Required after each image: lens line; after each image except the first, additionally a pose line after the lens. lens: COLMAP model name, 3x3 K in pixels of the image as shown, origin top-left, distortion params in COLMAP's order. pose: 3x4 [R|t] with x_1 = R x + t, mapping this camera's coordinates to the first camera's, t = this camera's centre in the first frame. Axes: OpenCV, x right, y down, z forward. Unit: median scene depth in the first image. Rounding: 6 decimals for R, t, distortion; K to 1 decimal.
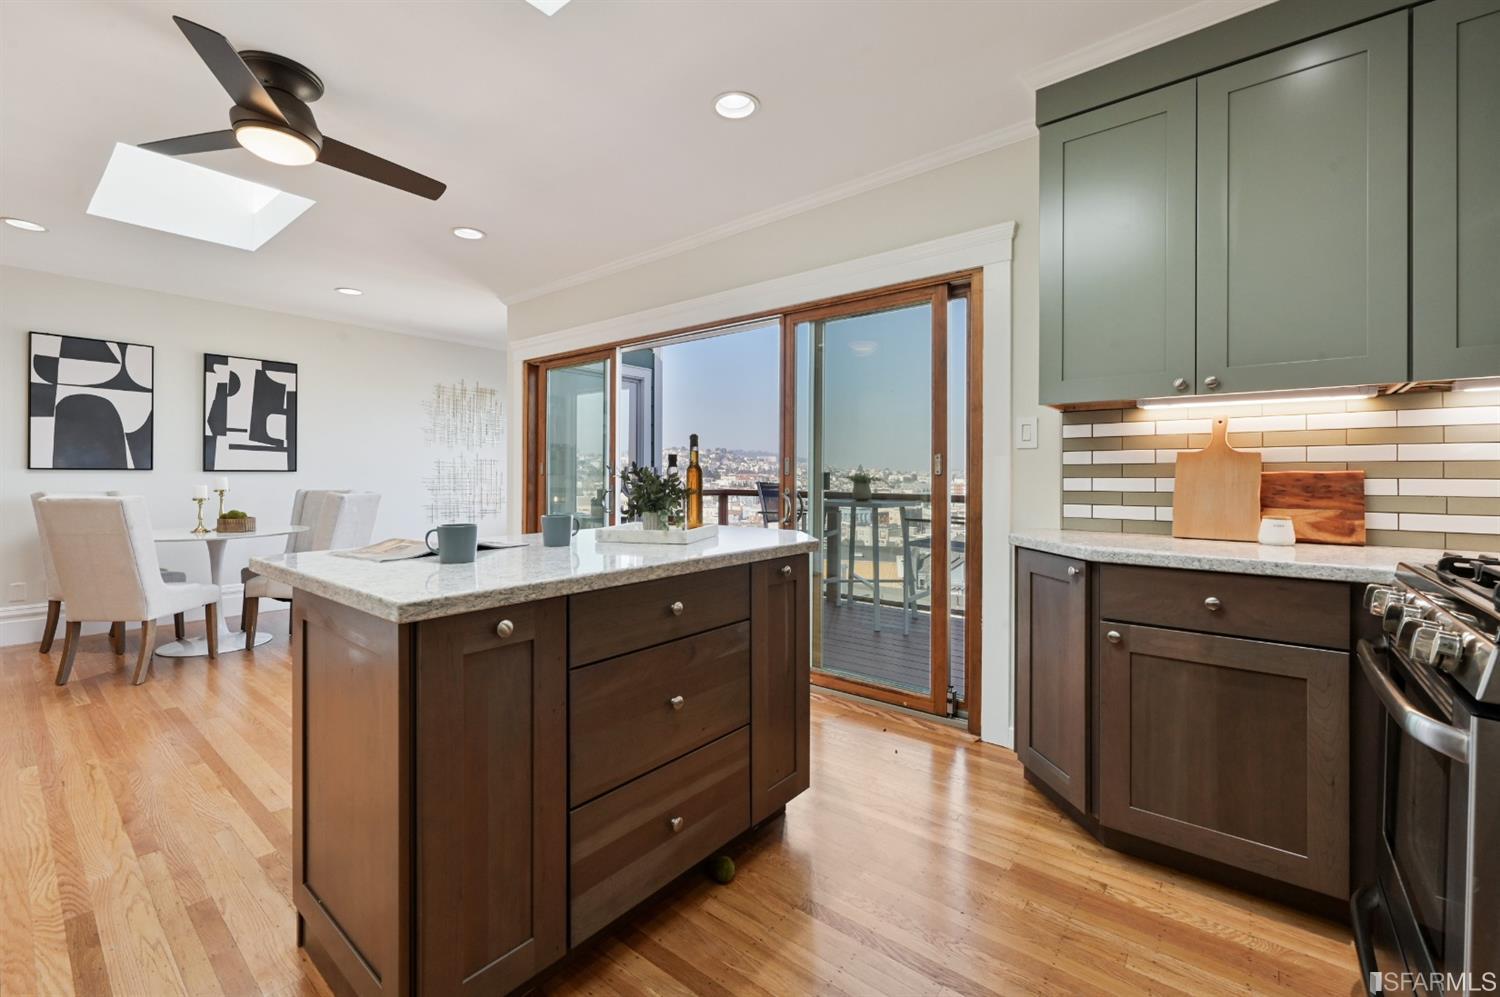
lens RADIAL K [[632.1, 0, 742.1], [0, 632.1, 484.9], [0, 0, 1]] dist [-0.001763, -0.000332]
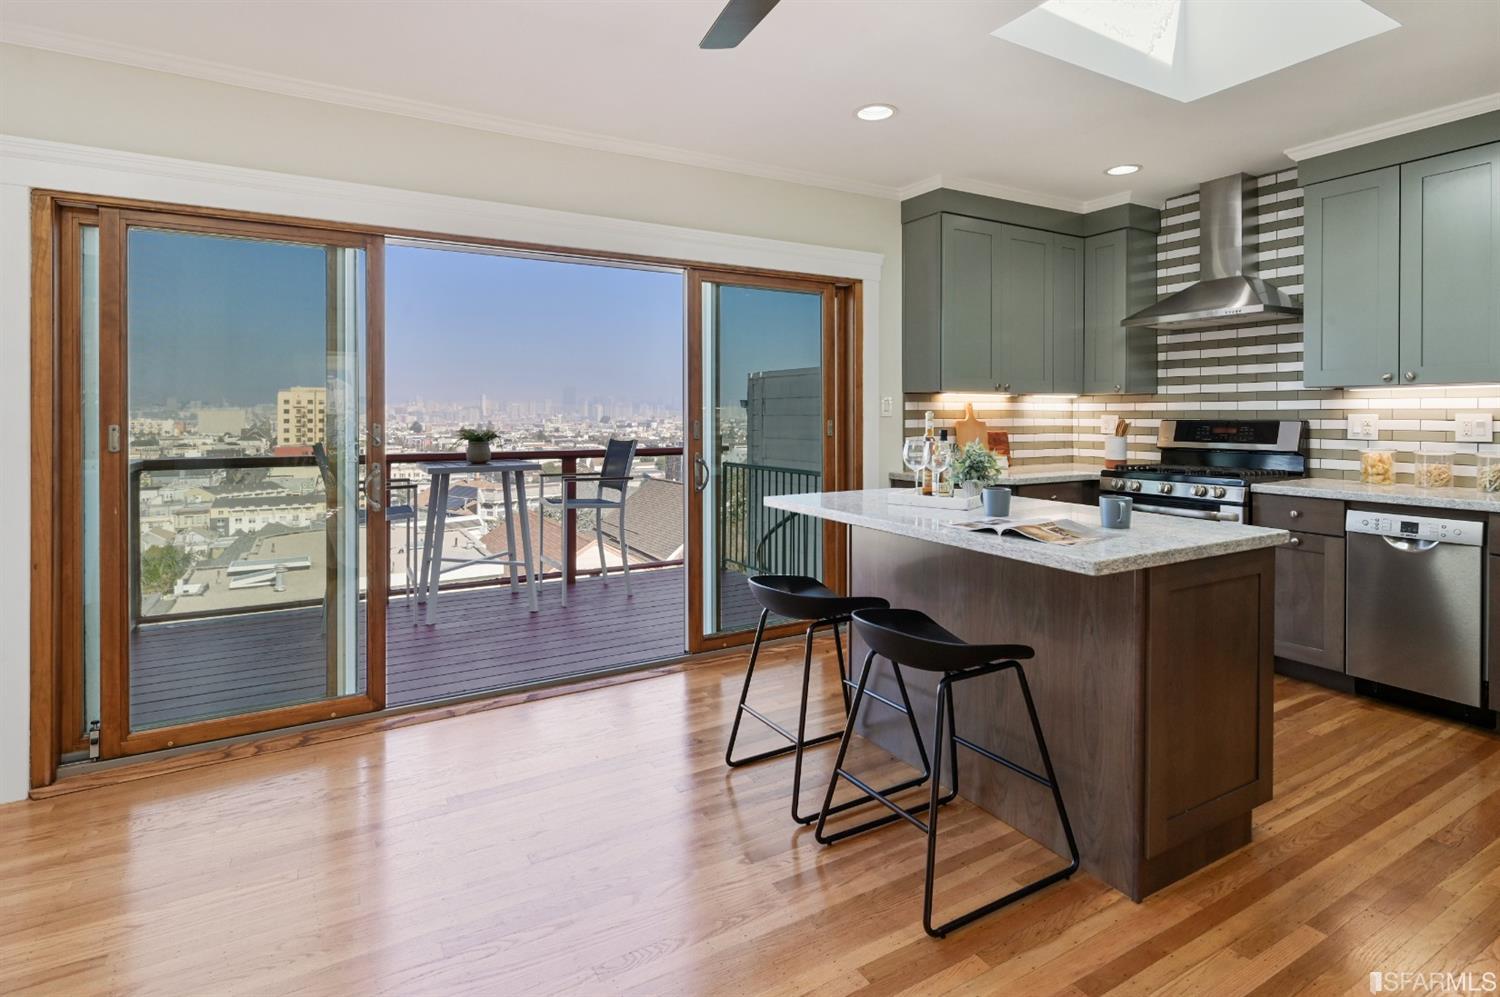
lens RADIAL K [[756.7, 0, 753.3], [0, 756.7, 424.3], [0, 0, 1]] dist [-0.001402, -0.000237]
pose [[0.349223, -0.016812, 0.936889, -1.310805], [0.015678, 0.999804, 0.012096, -0.068331], [-0.936909, 0.010465, 0.349418, 0.714205]]
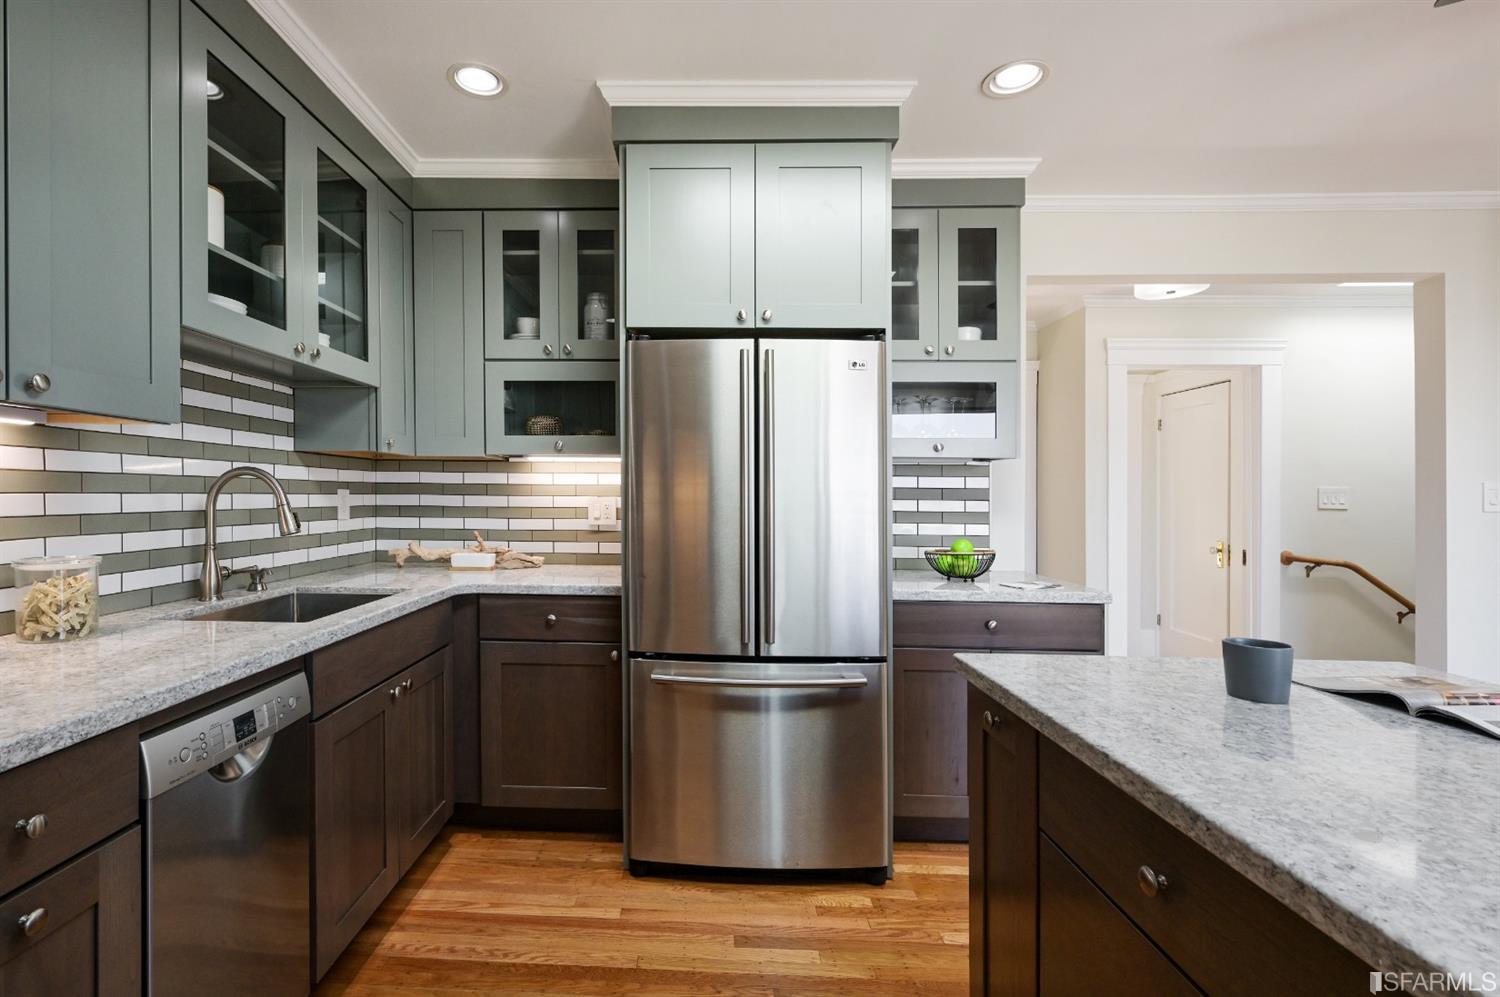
lens RADIAL K [[680.6, 0, 686.7], [0, 680.6, 504.6], [0, 0, 1]] dist [-0.001432, -0.000103]
pose [[-0.803753, -0.005751, -0.594935, 0.305004], [-0.022241, 0.999545, 0.020385, -0.053053], [0.594547, 0.029617, -0.803515, 0.752953]]
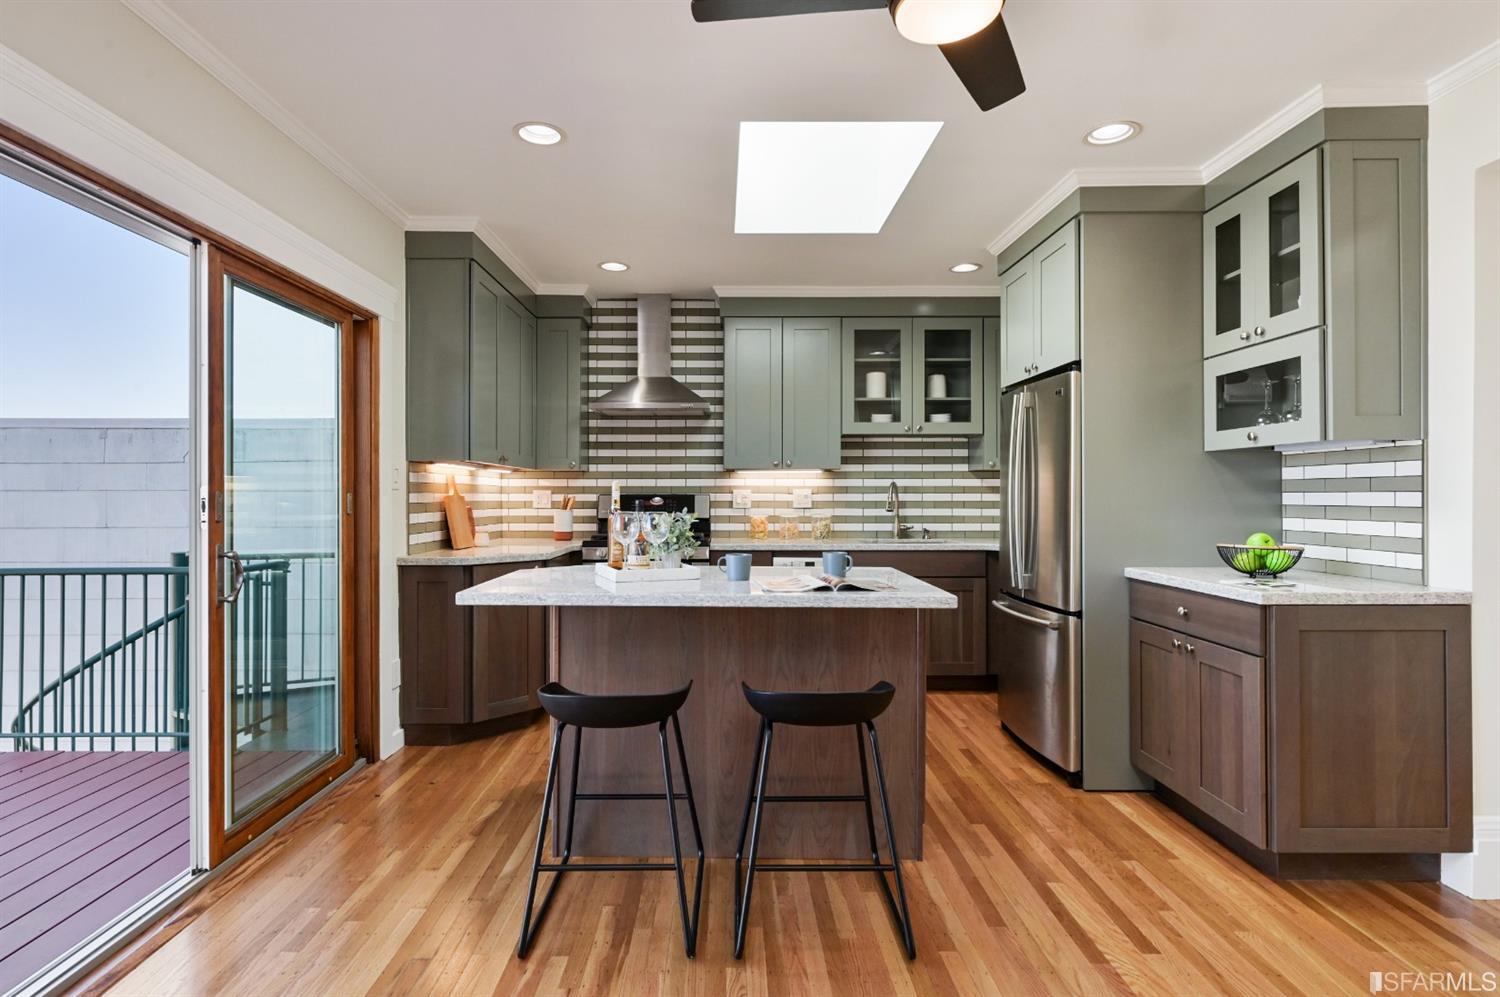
lens RADIAL K [[754.2, 0, 738.0], [0, 754.2, 492.3], [0, 0, 1]] dist [-0.001674, -0.000090]
pose [[-0.640429, -0.001559, 0.768016, -1.062119], [0.007714, 0.999934, 0.008462, -0.061456], [-0.767978, 0.011344, -0.640375, 1.462375]]
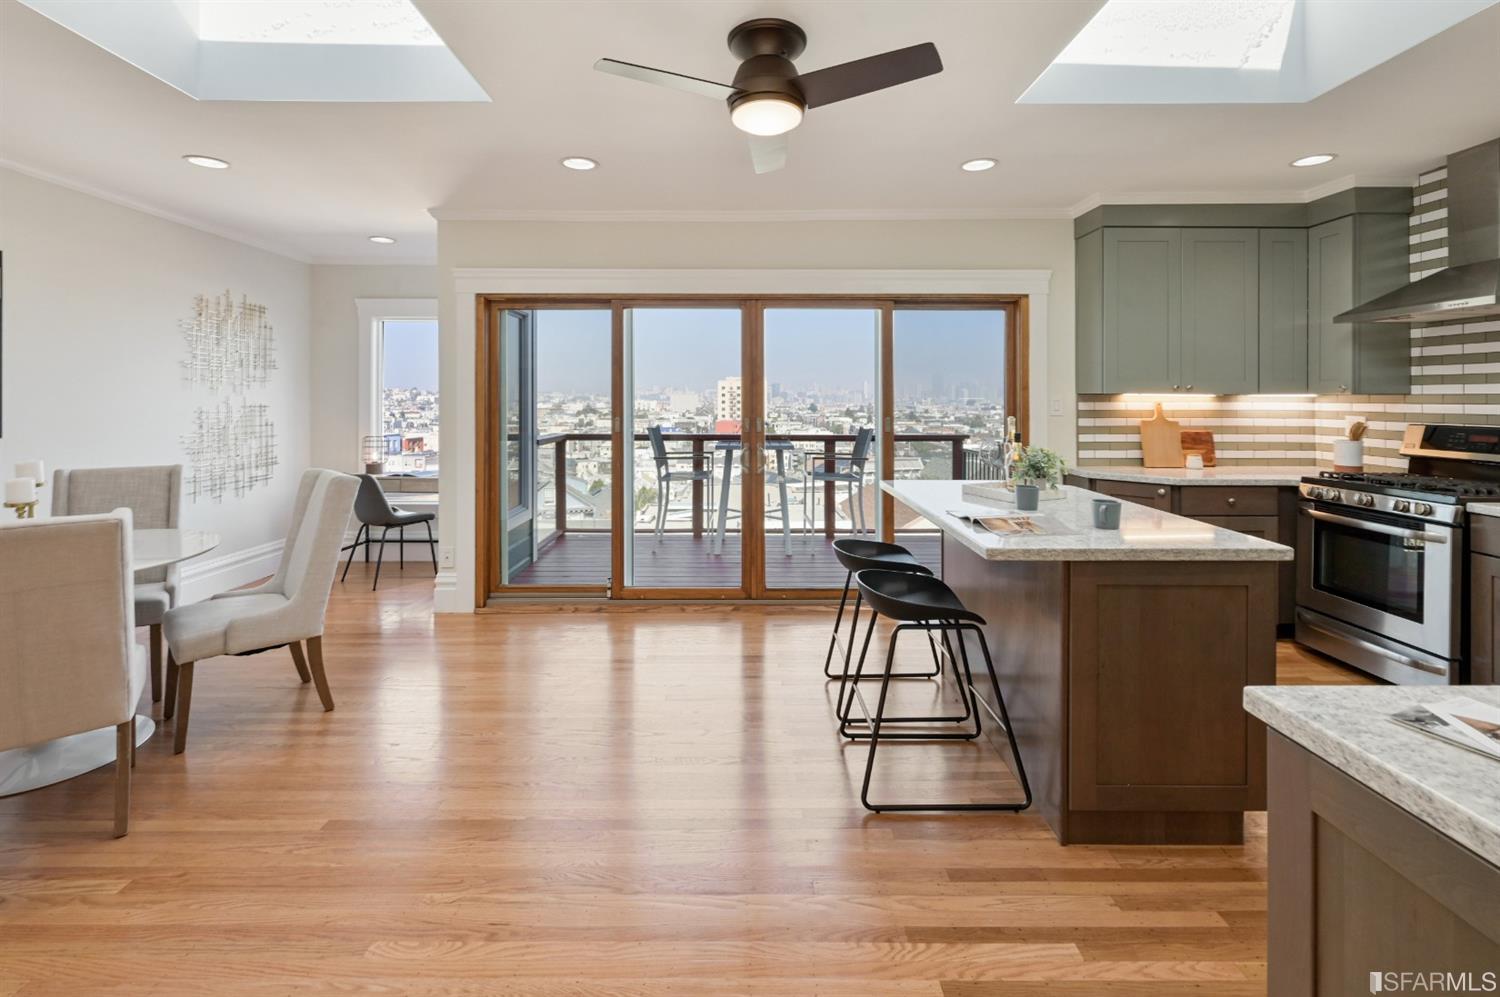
lens RADIAL K [[661.0, 0, 744.1], [0, 661.0, 401.8], [0, 0, 1]] dist [-0.000026, -0.000063]
pose [[0.770553, -0.007256, 0.637334, -1.256742], [0.010609, 0.999943, -0.001443, -0.102284], [-0.637287, 0.007873, 0.770586, 0.234512]]
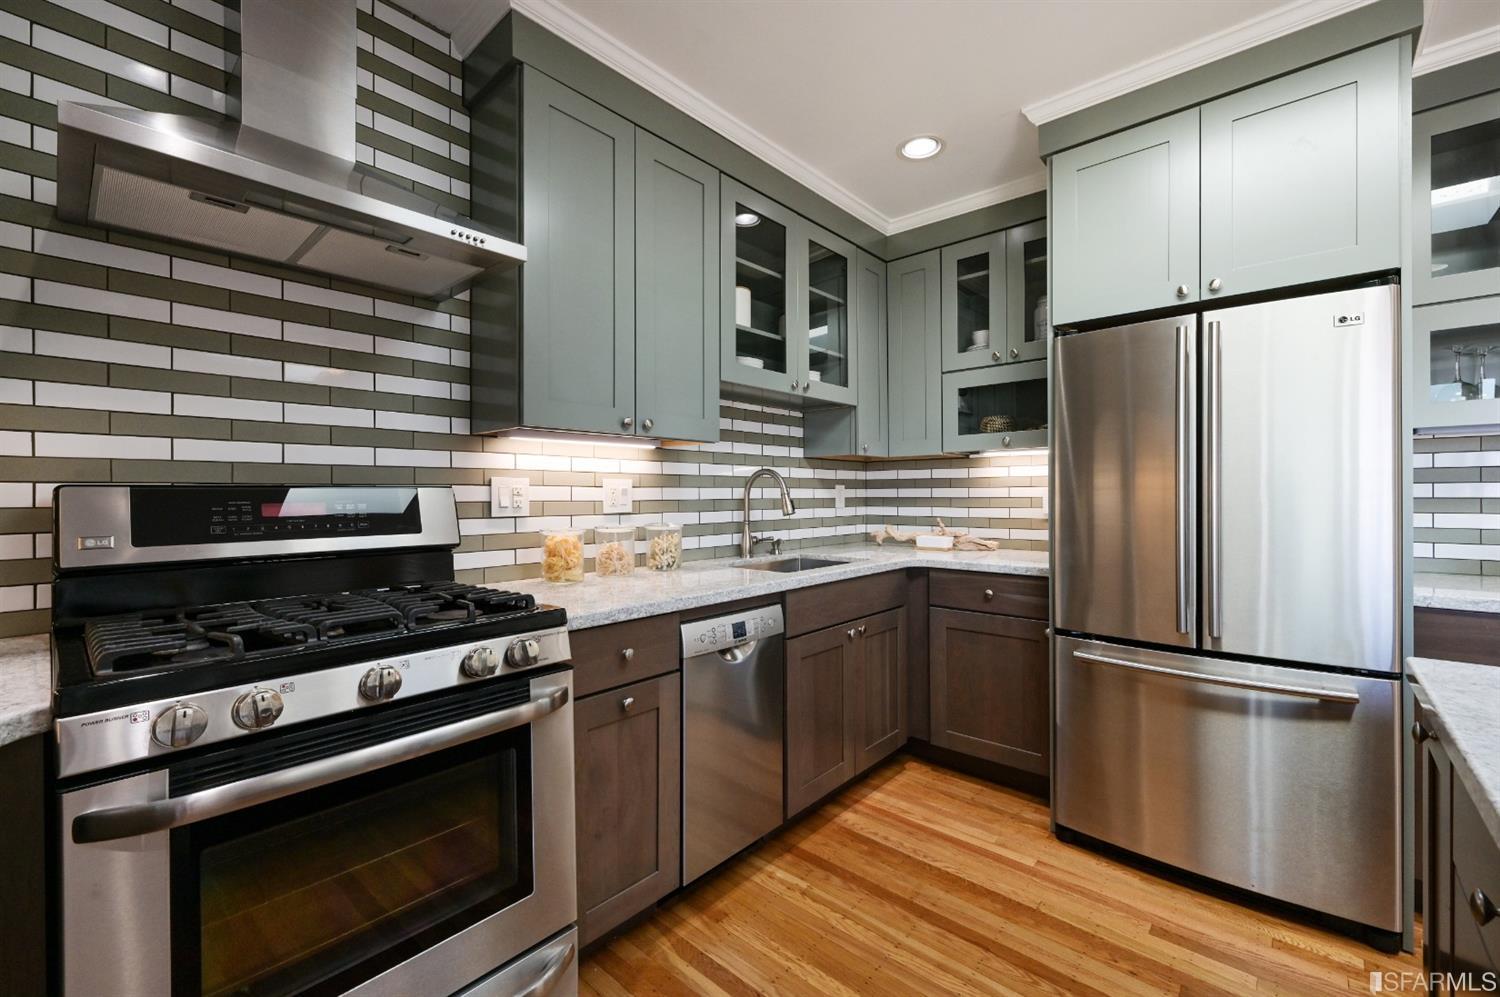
lens RADIAL K [[613.7, 0, 750.0], [0, 613.7, 498.5], [0, 0, 1]] dist [-0.001048, -0.000234]
pose [[-0.998794, -0.001308, 0.049082, 0.215055], [-0.000304, 0.999791, 0.020450, -0.039482], [-0.049098, 0.020411, -0.998585, 0.877362]]
